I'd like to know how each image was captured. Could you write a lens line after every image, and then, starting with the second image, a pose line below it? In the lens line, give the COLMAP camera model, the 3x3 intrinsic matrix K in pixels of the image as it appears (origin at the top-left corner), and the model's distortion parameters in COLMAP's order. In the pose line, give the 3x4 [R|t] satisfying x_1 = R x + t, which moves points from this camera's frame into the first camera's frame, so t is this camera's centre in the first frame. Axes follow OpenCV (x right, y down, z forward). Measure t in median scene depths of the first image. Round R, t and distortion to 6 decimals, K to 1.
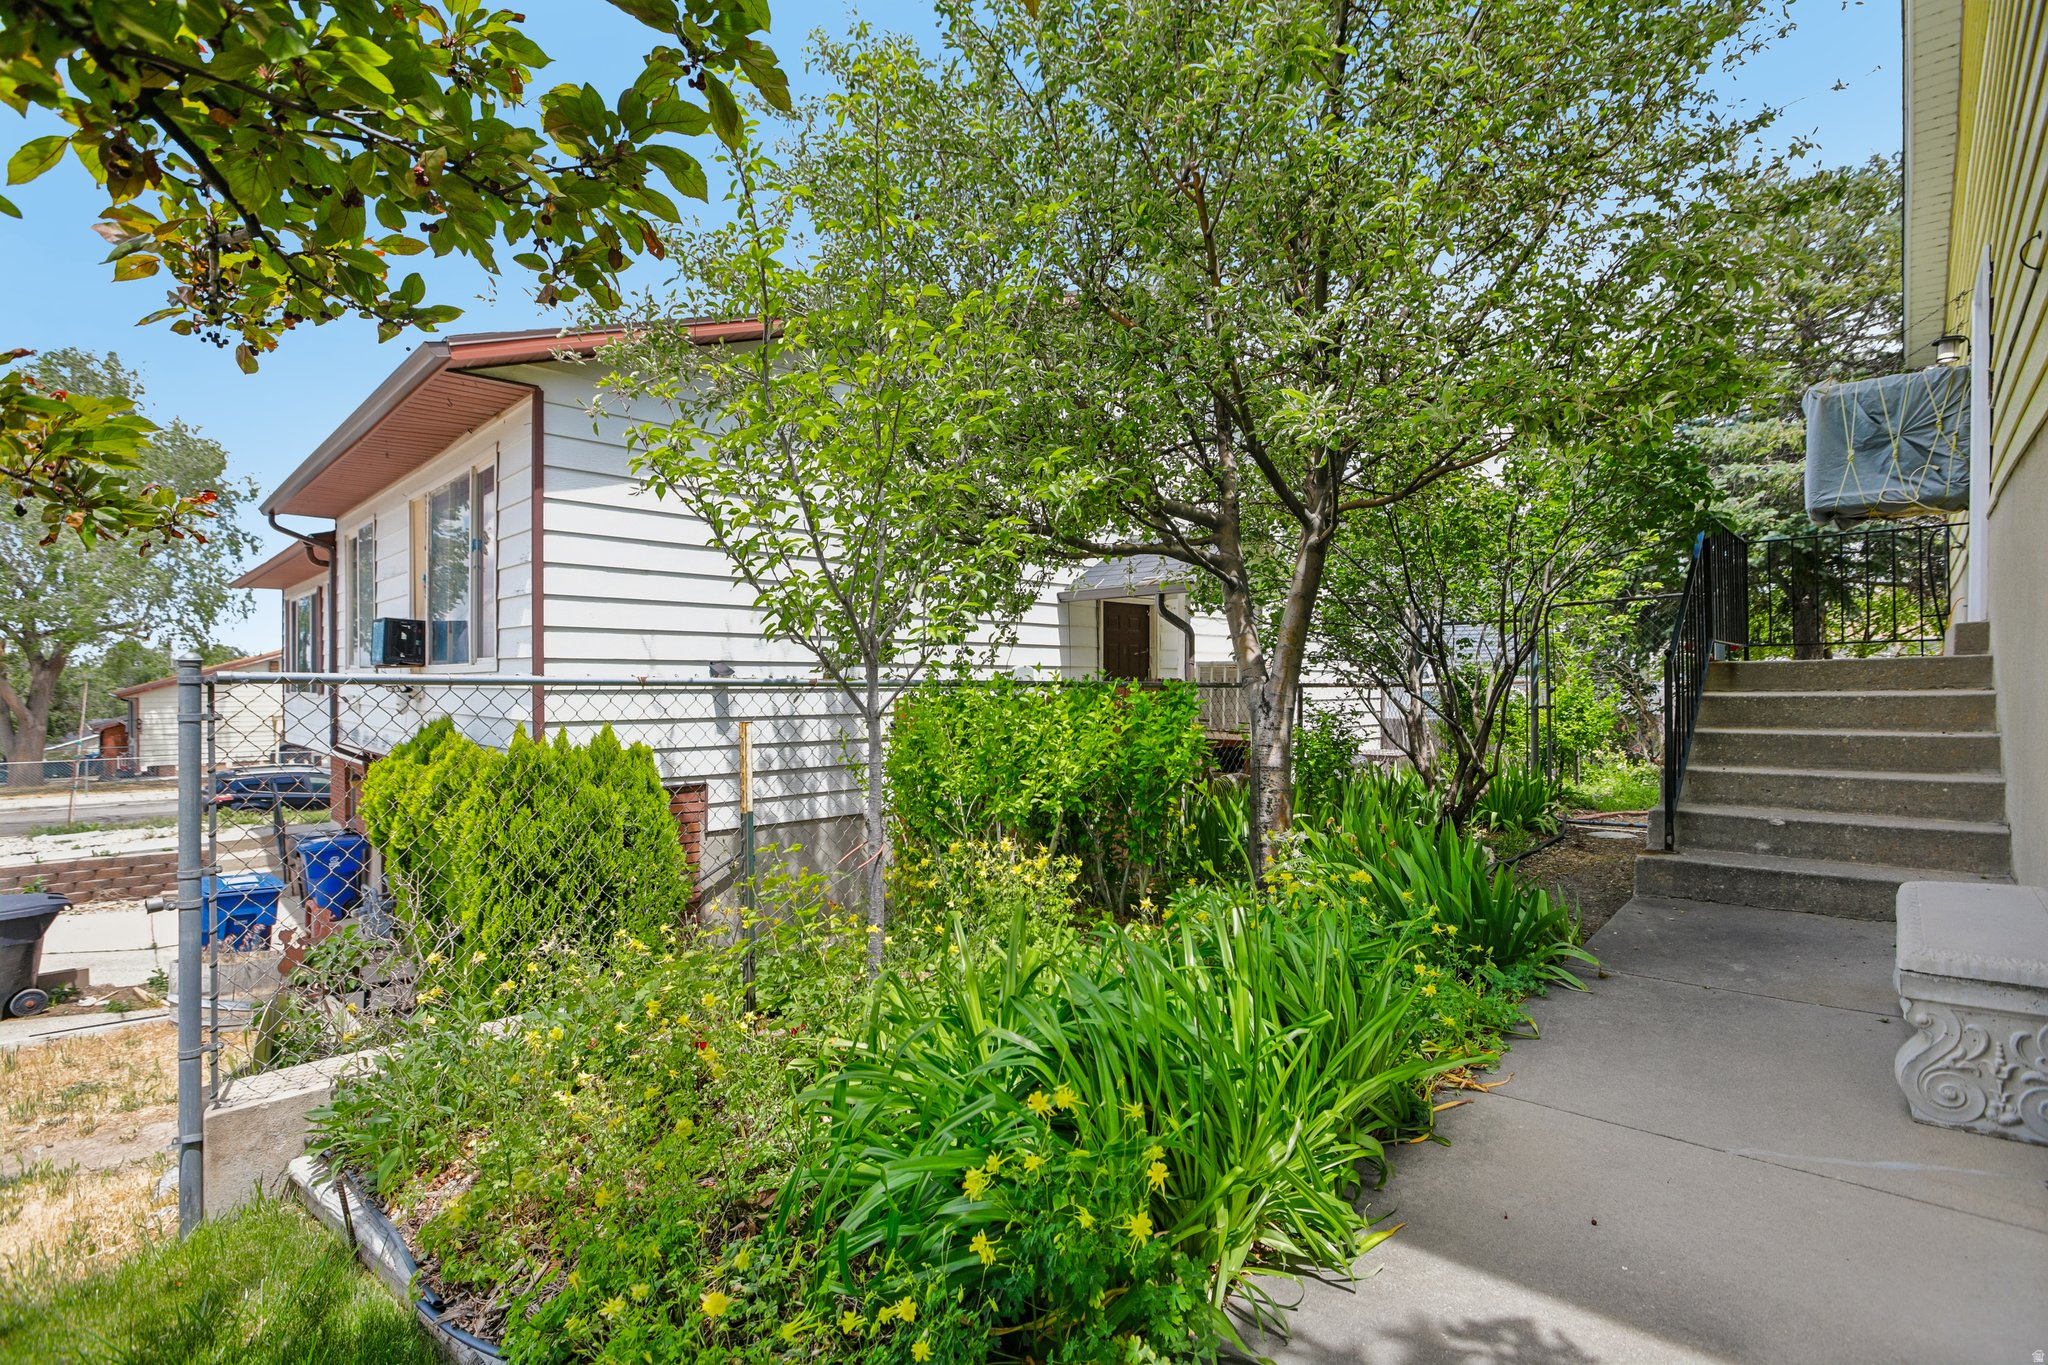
lens RADIAL K [[964.3, 0, 1024.0], [0, 964.3, 682.5], [0, 0, 1]] dist [-0.034238, 0.015046]
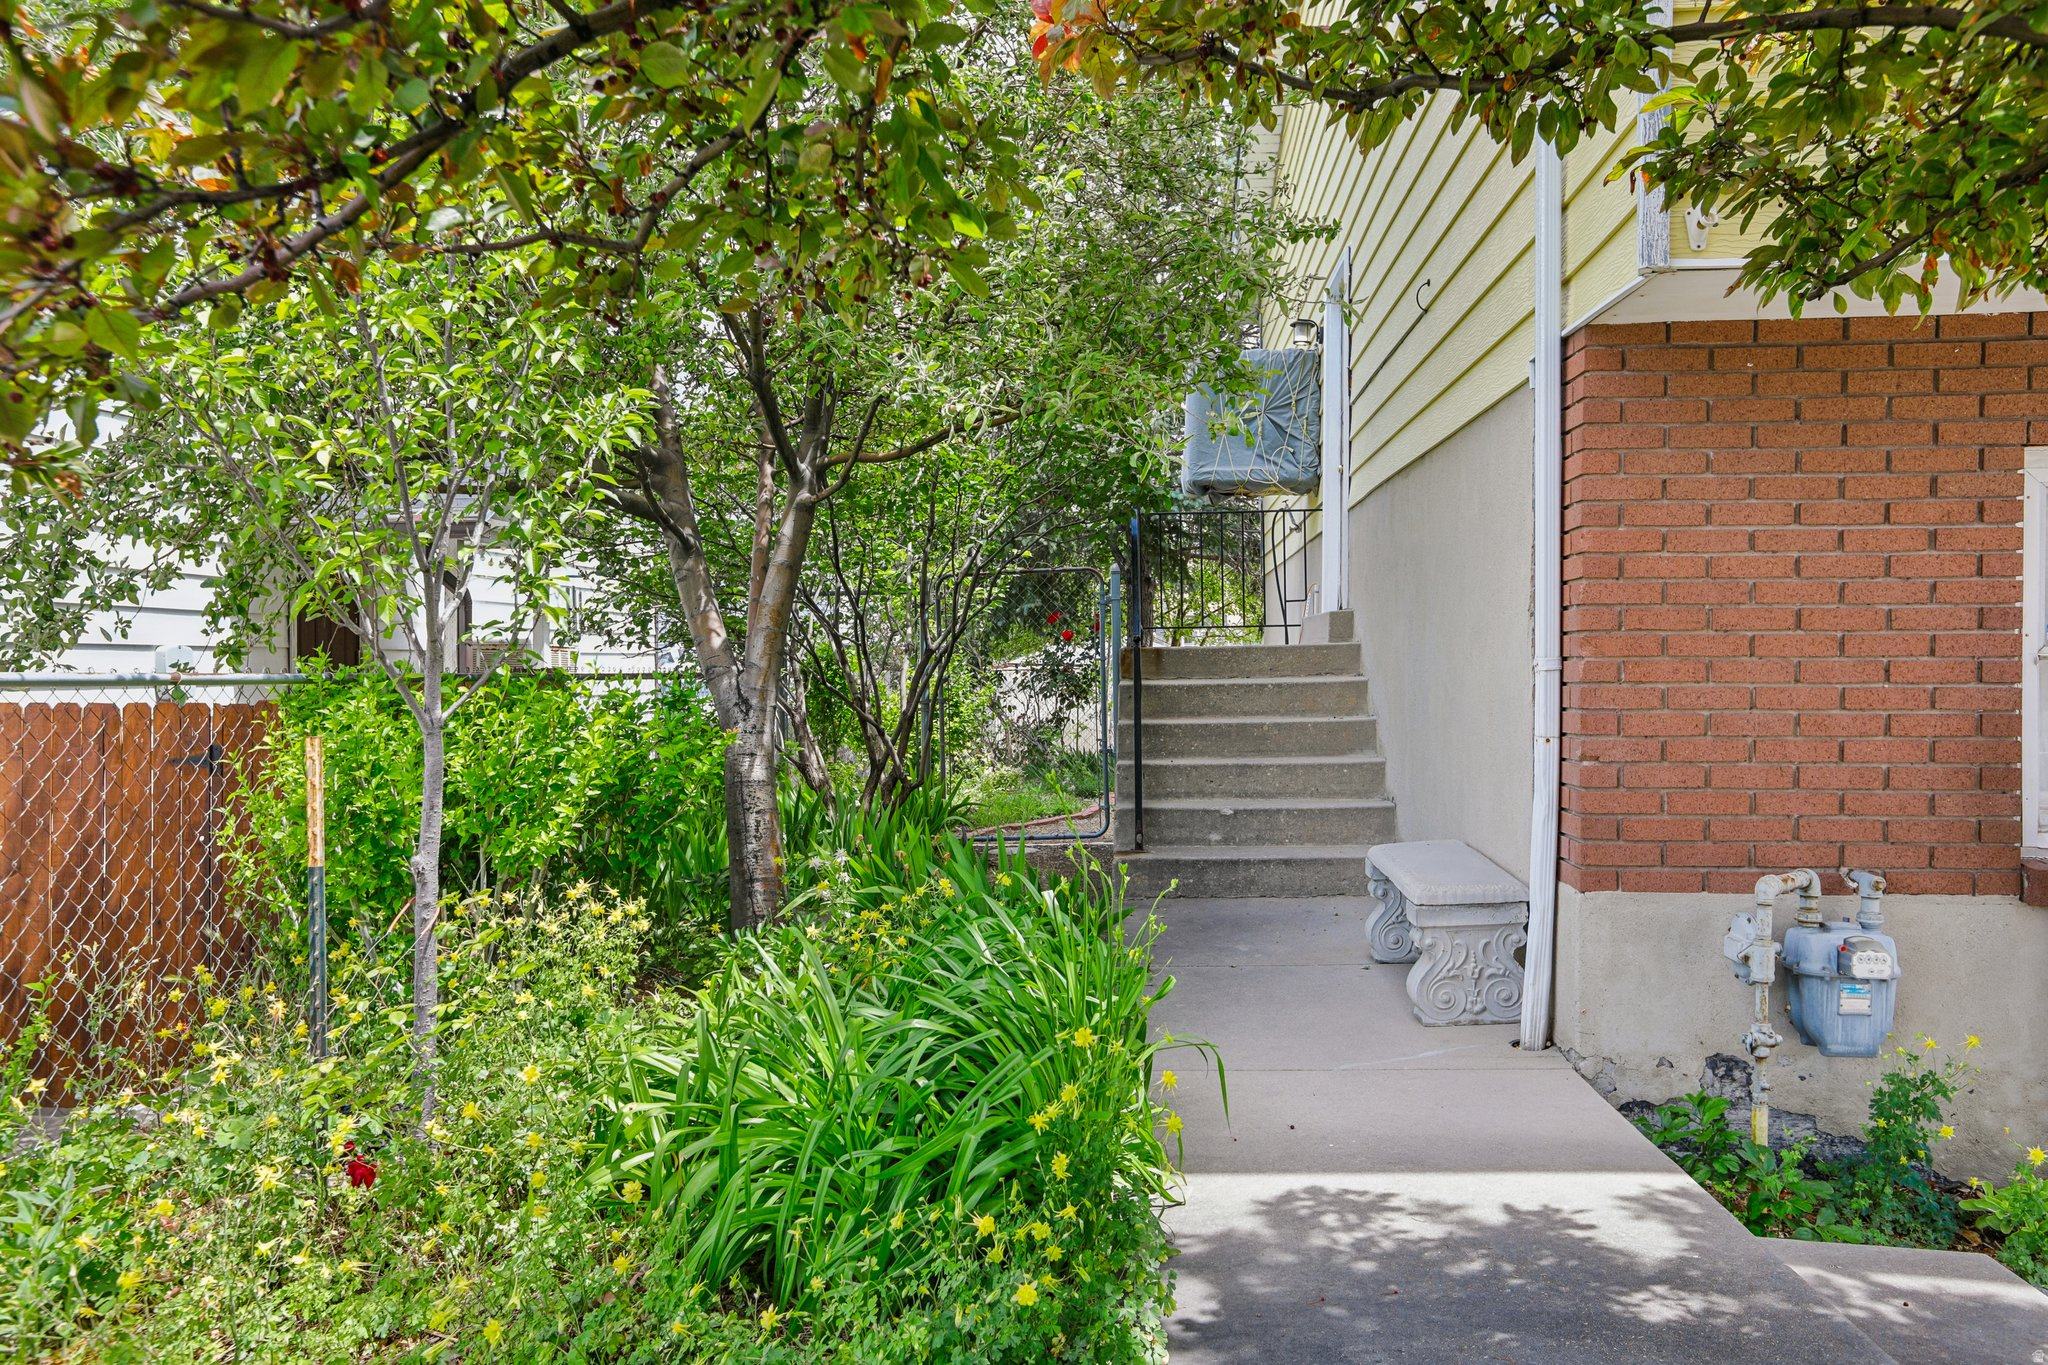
lens RADIAL K [[1518.1, 0, 1024.0], [0, 1518.1, 682.5], [0, 0, 1]] dist [-0.001088, 0.000267]
pose [[0.793213, -0.011245, 0.608841, -0.333210], [0.006912, 0.999931, 0.009463, -0.003641], [-0.608905, -0.003298, 0.793236, -0.124448]]
